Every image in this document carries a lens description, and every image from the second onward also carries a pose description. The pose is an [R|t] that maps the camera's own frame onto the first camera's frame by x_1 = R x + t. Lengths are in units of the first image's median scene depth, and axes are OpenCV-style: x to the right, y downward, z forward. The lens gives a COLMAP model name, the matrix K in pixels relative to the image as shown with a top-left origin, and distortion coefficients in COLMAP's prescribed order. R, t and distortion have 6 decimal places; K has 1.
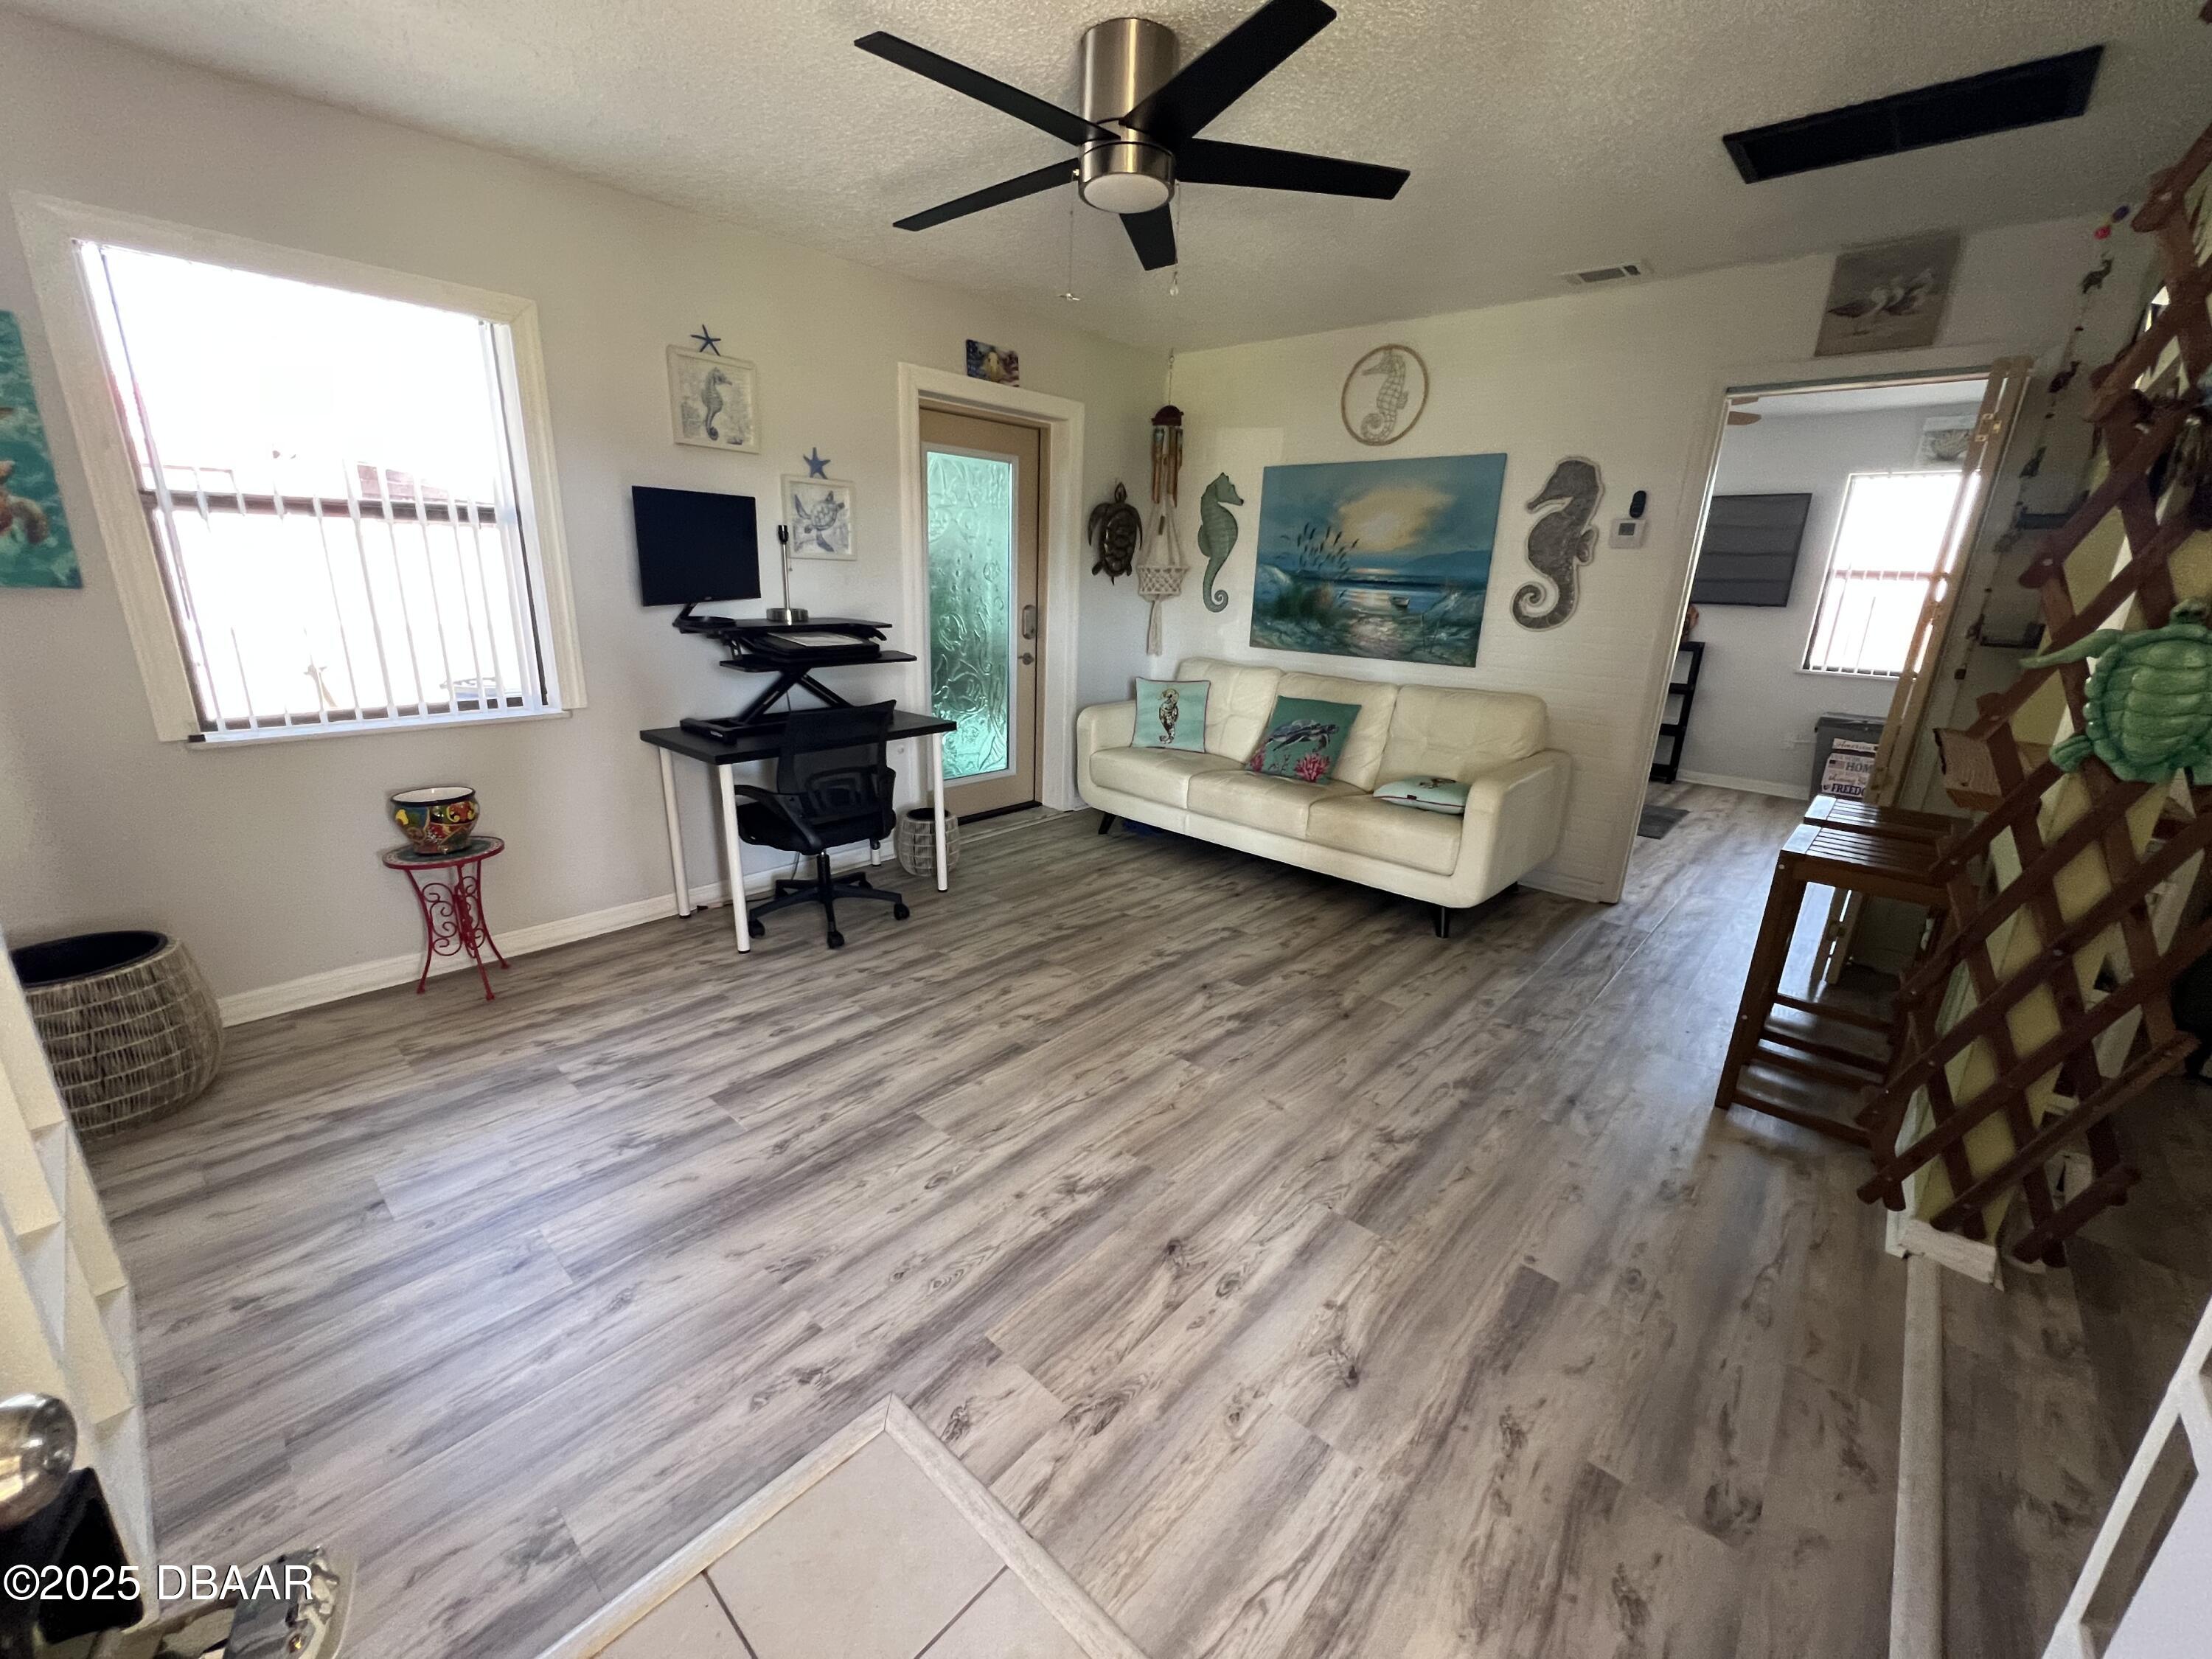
lens RADIAL K [[886.3, 0, 1104.7], [0, 886.3, 836.5], [0, 0, 1]] dist [-0.004039, 0.000969]
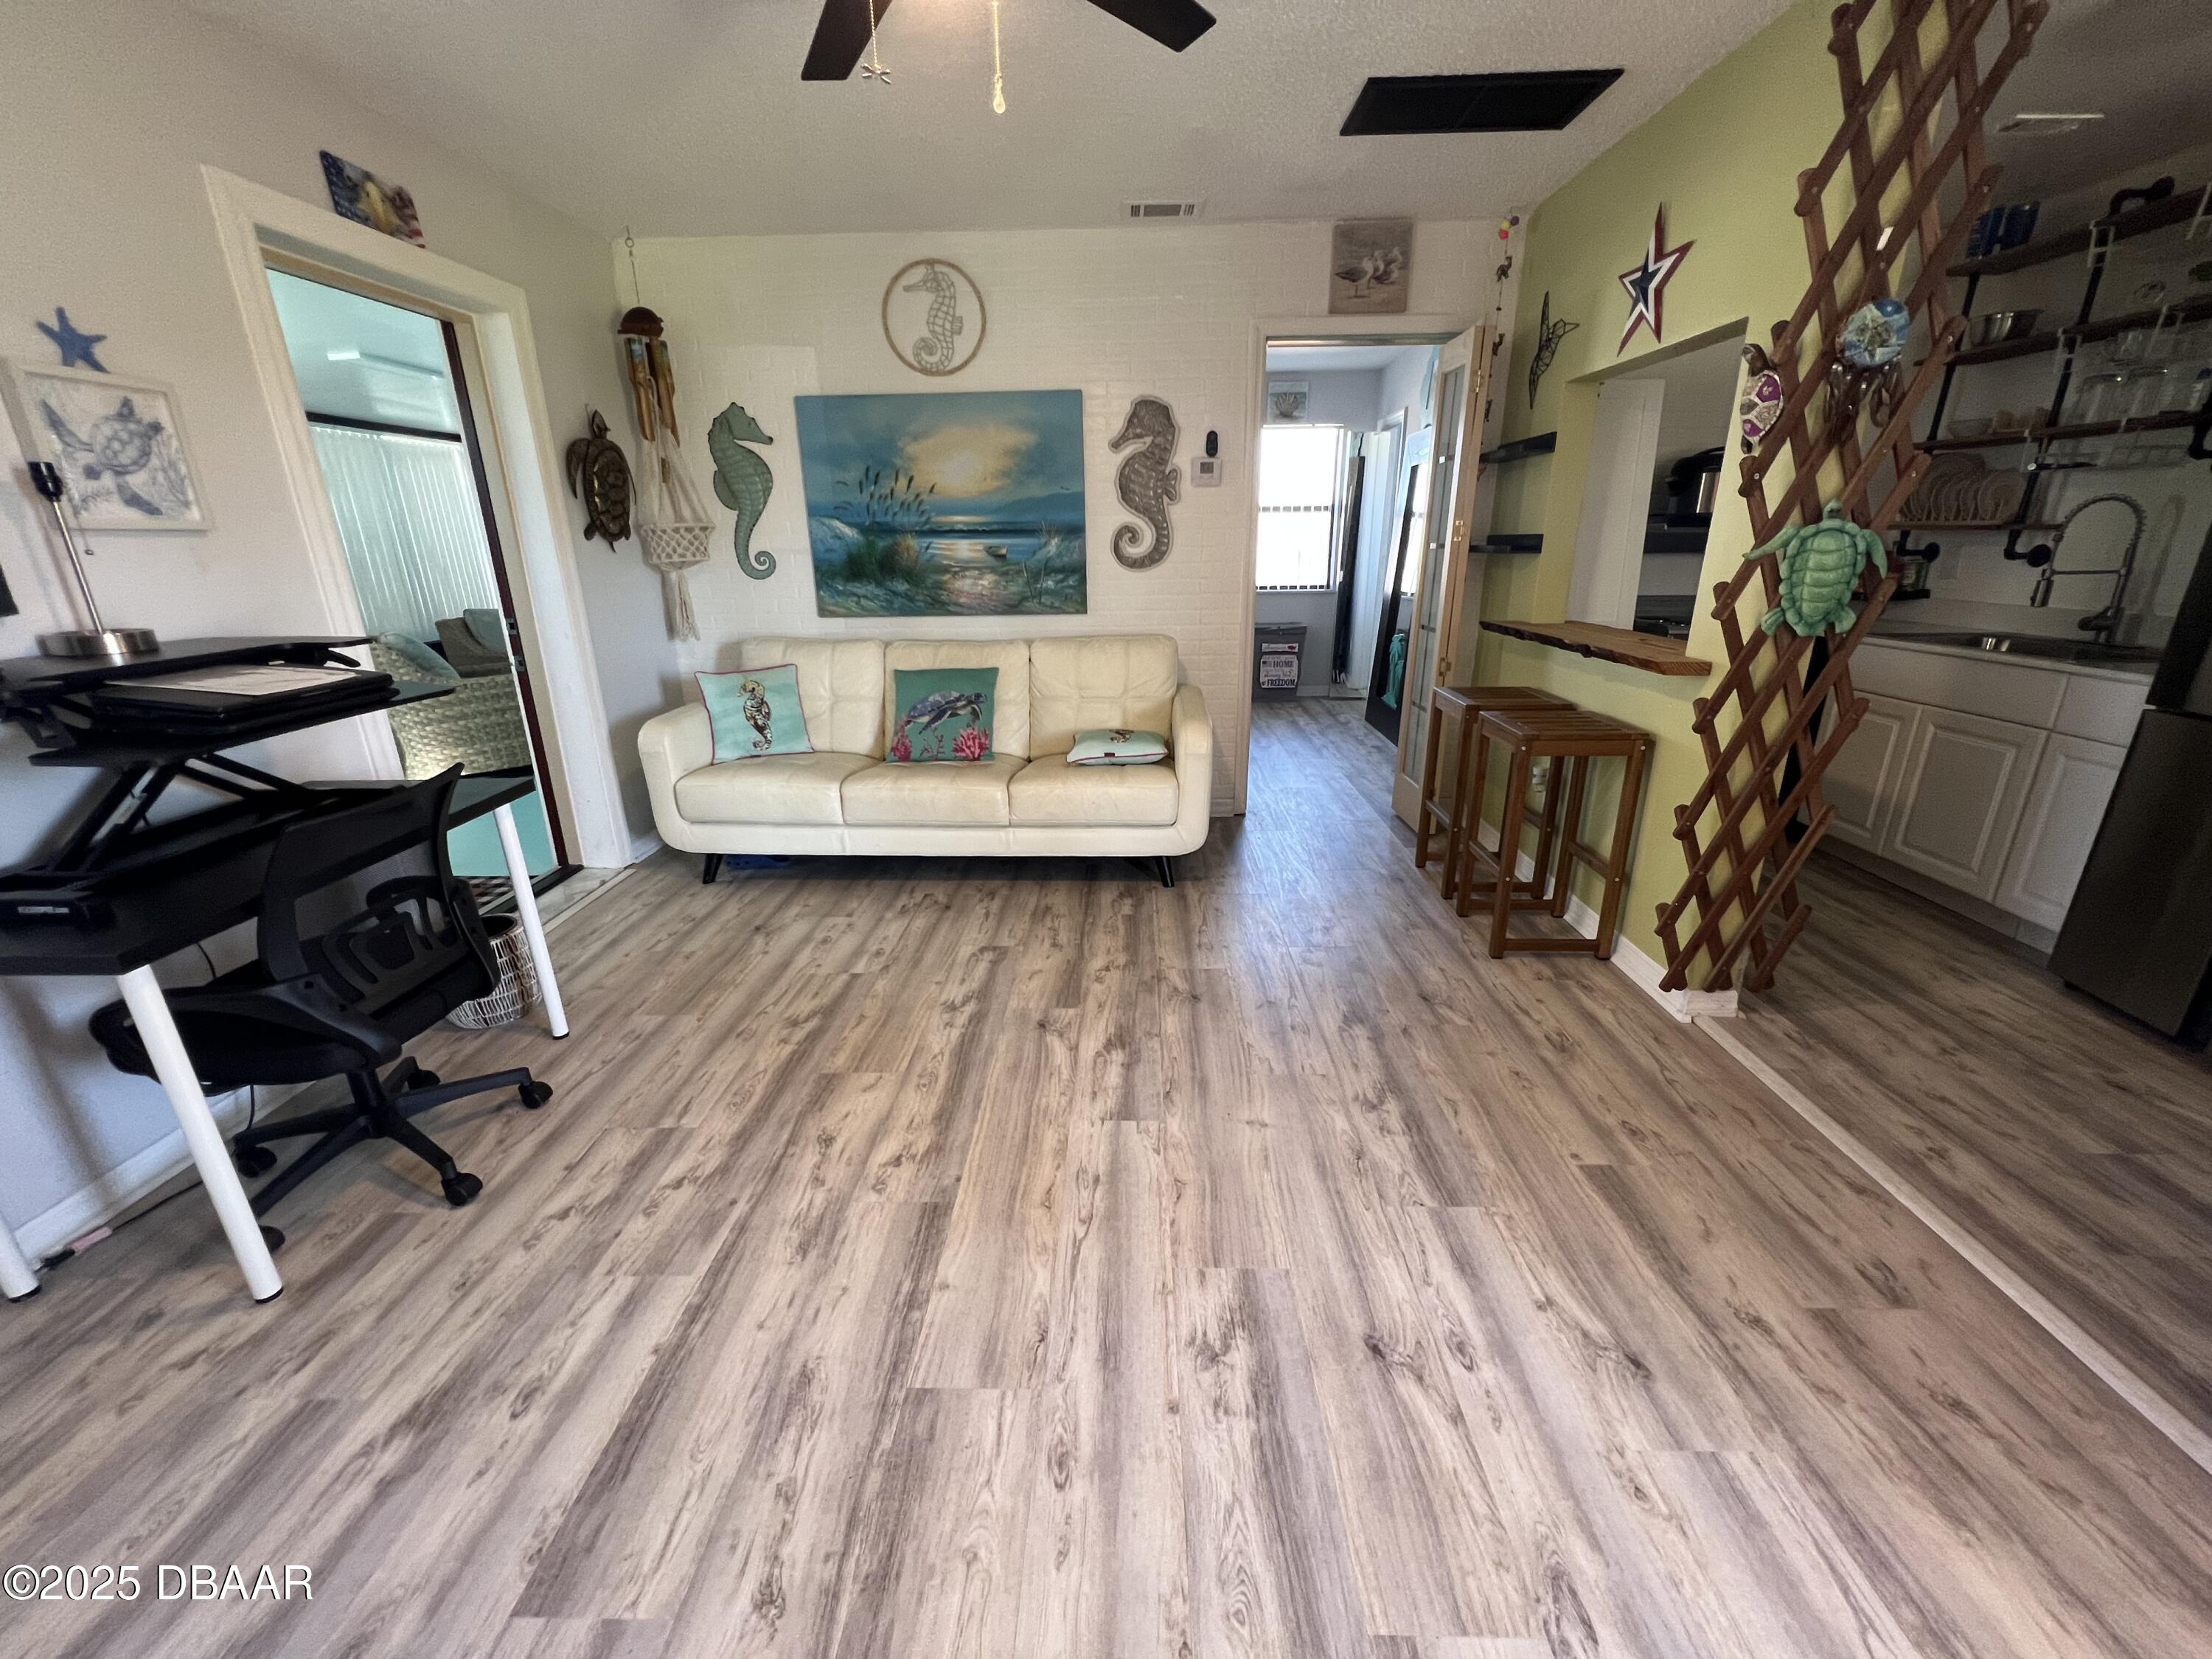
lens RADIAL K [[886.3, 0, 1105.3], [0, 886.3, 835.5], [0, 0, 1]] dist [-0.004039, 0.000969]
pose [[0.761655, -0.249624, 0.597972, -0.248424], [0.224217, 0.967341, 0.118226, -0.073687], [-0.607955, 0.044028, 0.792750, 0.251922]]
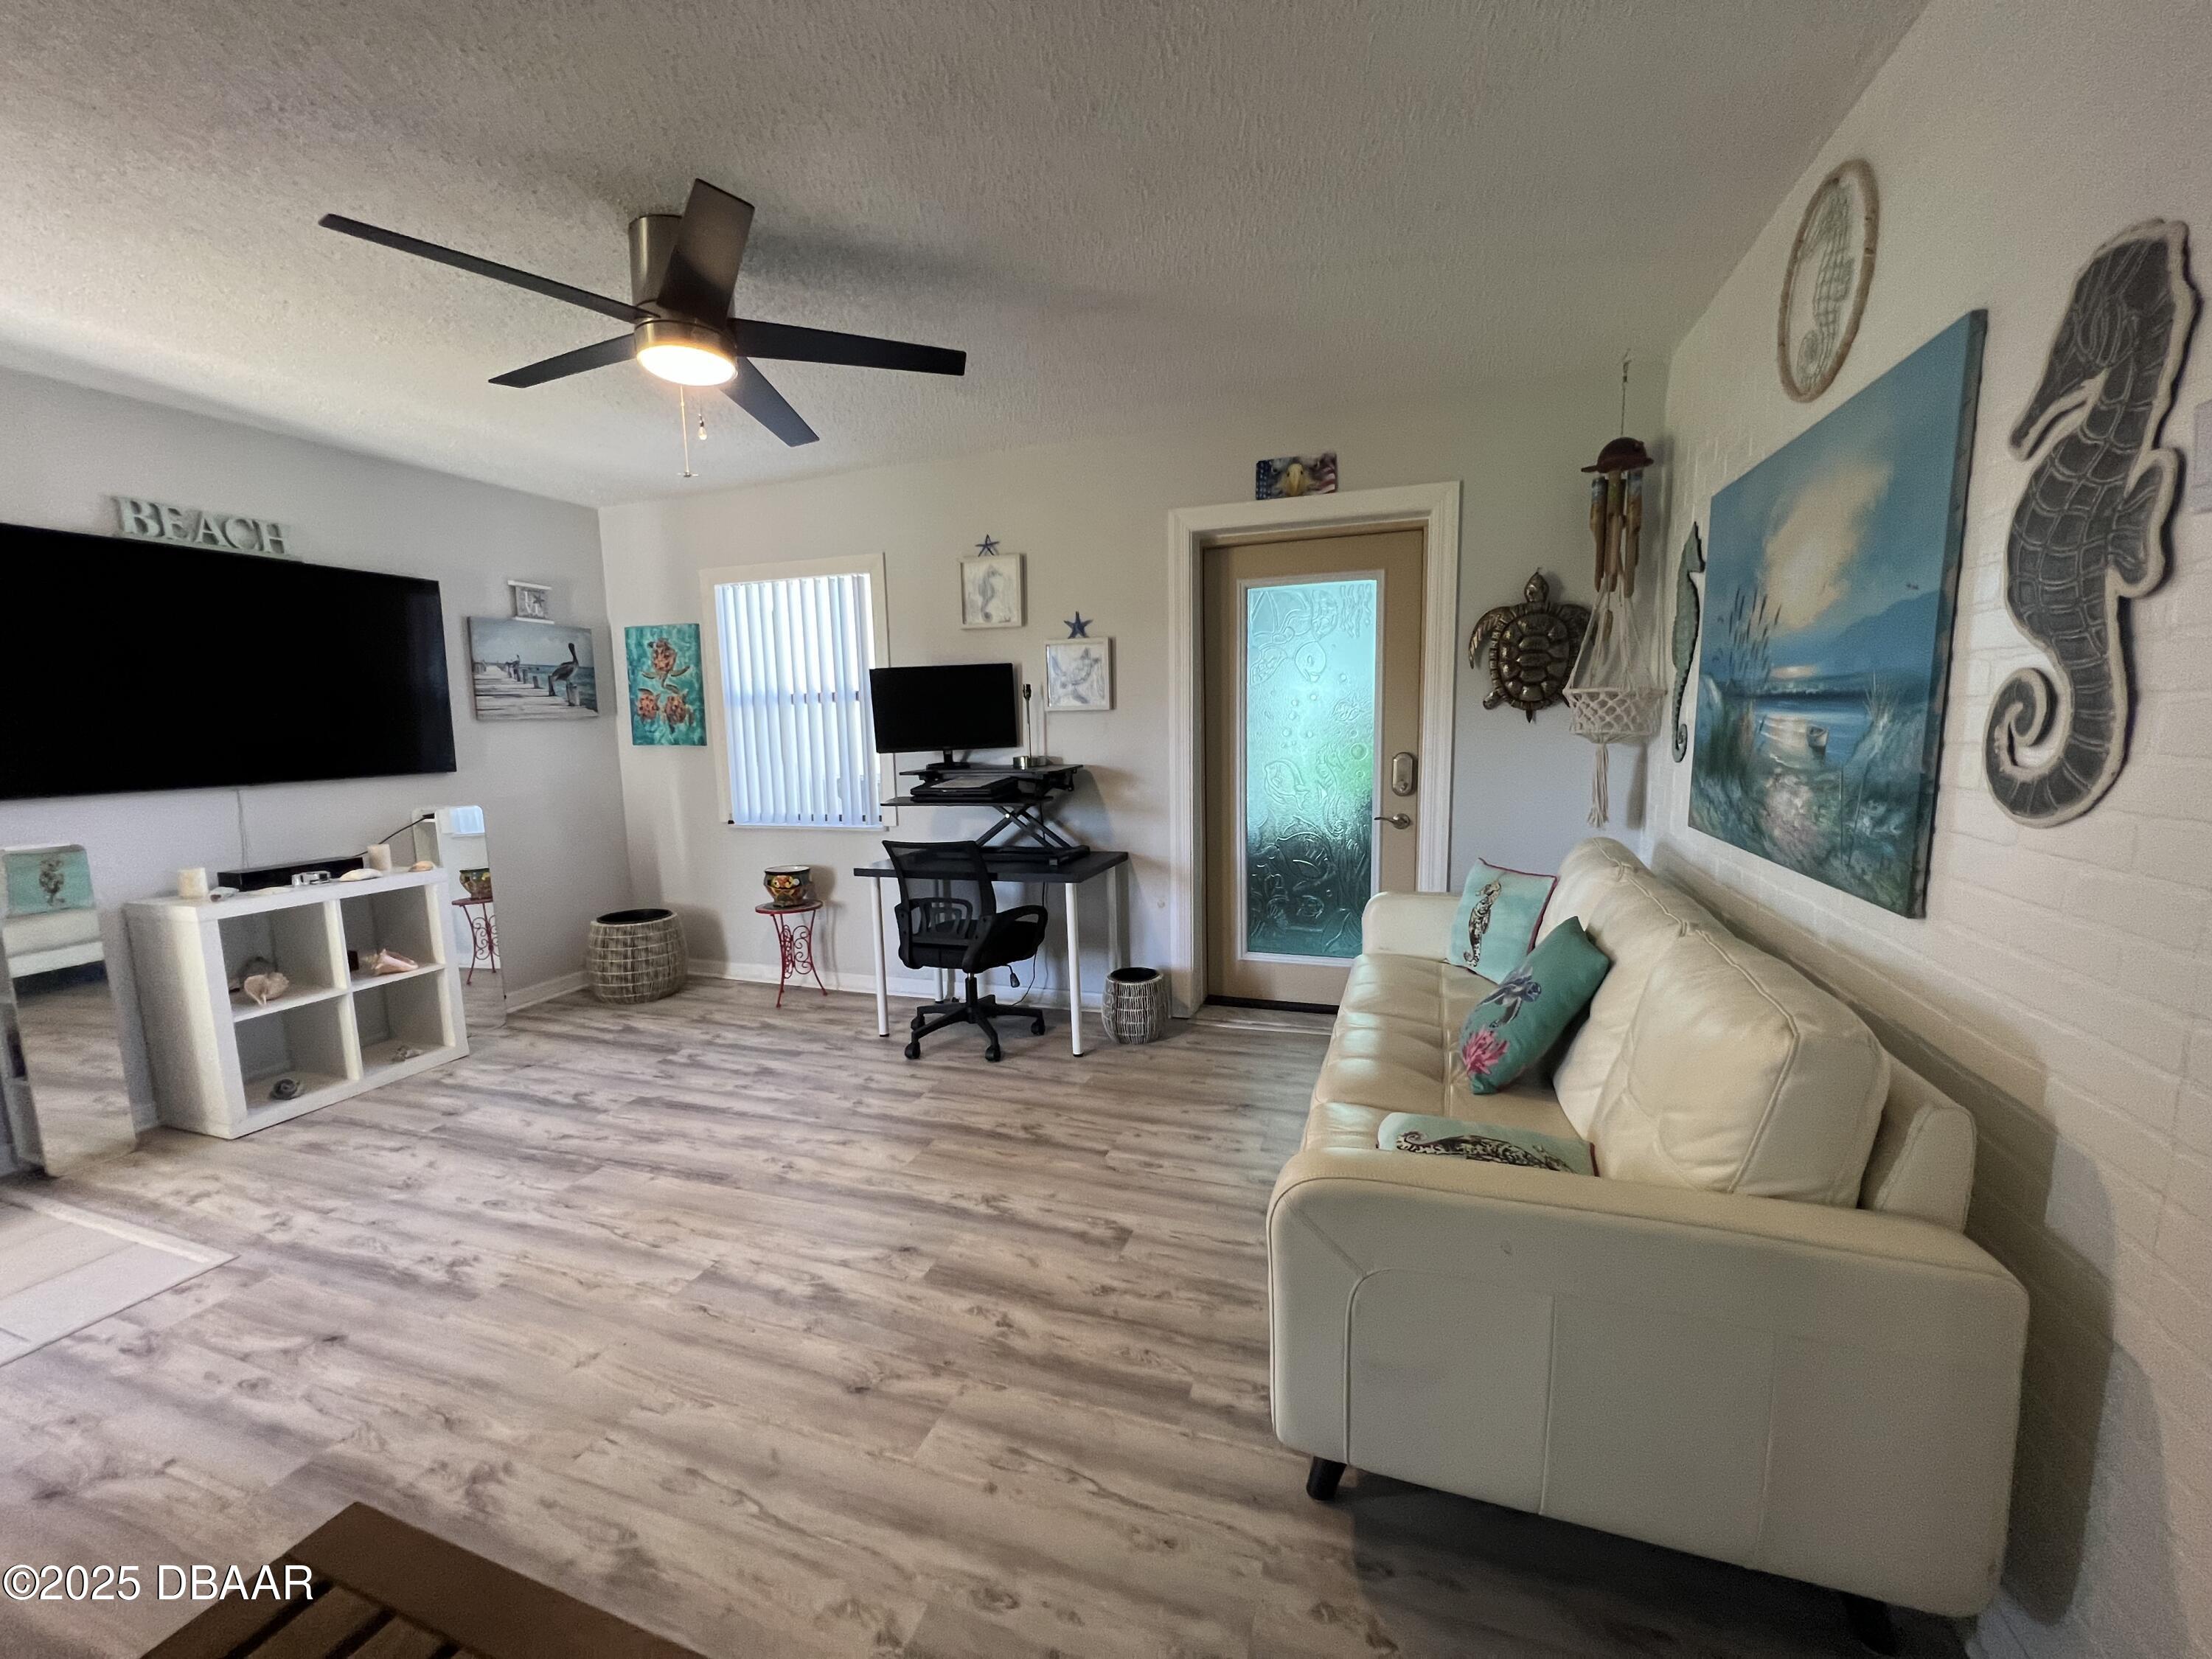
lens RADIAL K [[886.3, 0, 1105.1], [0, 886.3, 836.2], [0, 0, 1]] dist [-0.004039, 0.000969]
pose [[0.391045, 0.080889, -0.916810, 0.700049], [-0.232347, 0.972542, -0.013296, -0.165034], [0.890561, 0.218217, 0.399102, 0.656110]]
